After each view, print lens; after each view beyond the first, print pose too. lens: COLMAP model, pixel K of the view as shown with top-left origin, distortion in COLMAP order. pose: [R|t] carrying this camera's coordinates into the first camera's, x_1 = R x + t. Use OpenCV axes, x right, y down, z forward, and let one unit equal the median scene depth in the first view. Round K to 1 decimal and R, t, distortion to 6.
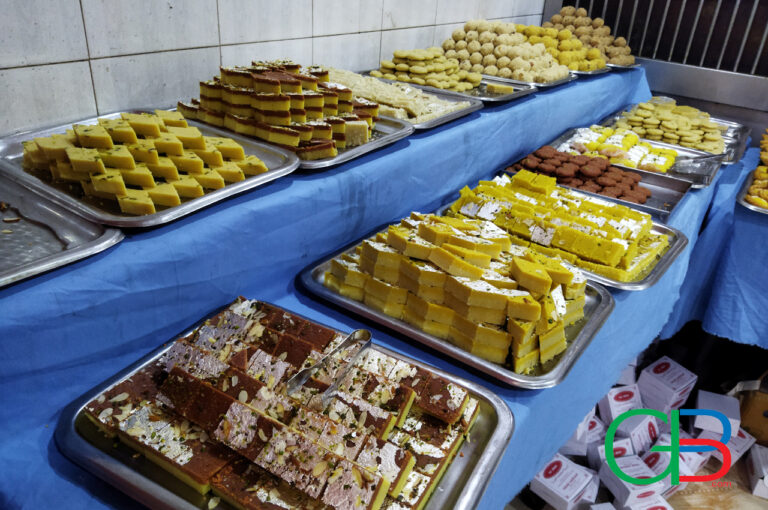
lens RADIAL K [[586.7, 0, 384.5], [0, 586.7, 267.4], [0, 0, 1]] dist [0.099251, -0.176569]
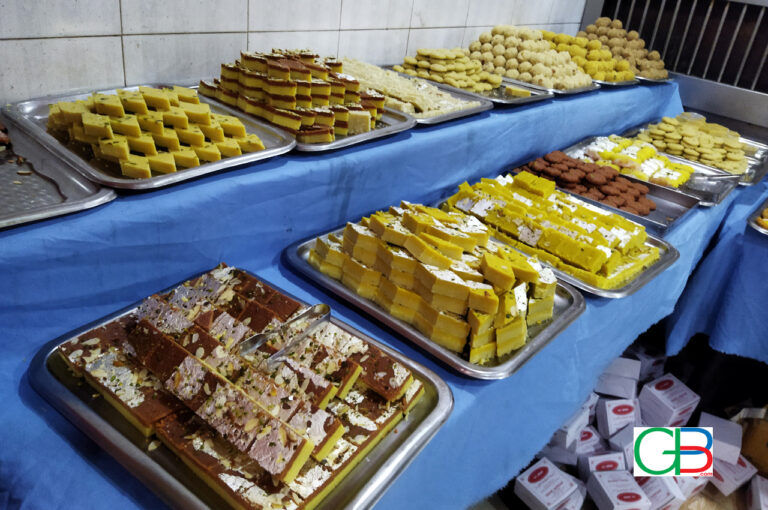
lens RADIAL K [[587.4, 0, 383.3], [0, 587.4, 231.2], [0, 0, 1]] dist [0.092164, -0.151846]
pose [[0.992813, 0.095491, -0.072134, 0.103548], [-0.098686, 0.994227, -0.042107, 0.007232], [0.067696, 0.048923, 0.996506, -0.044839]]
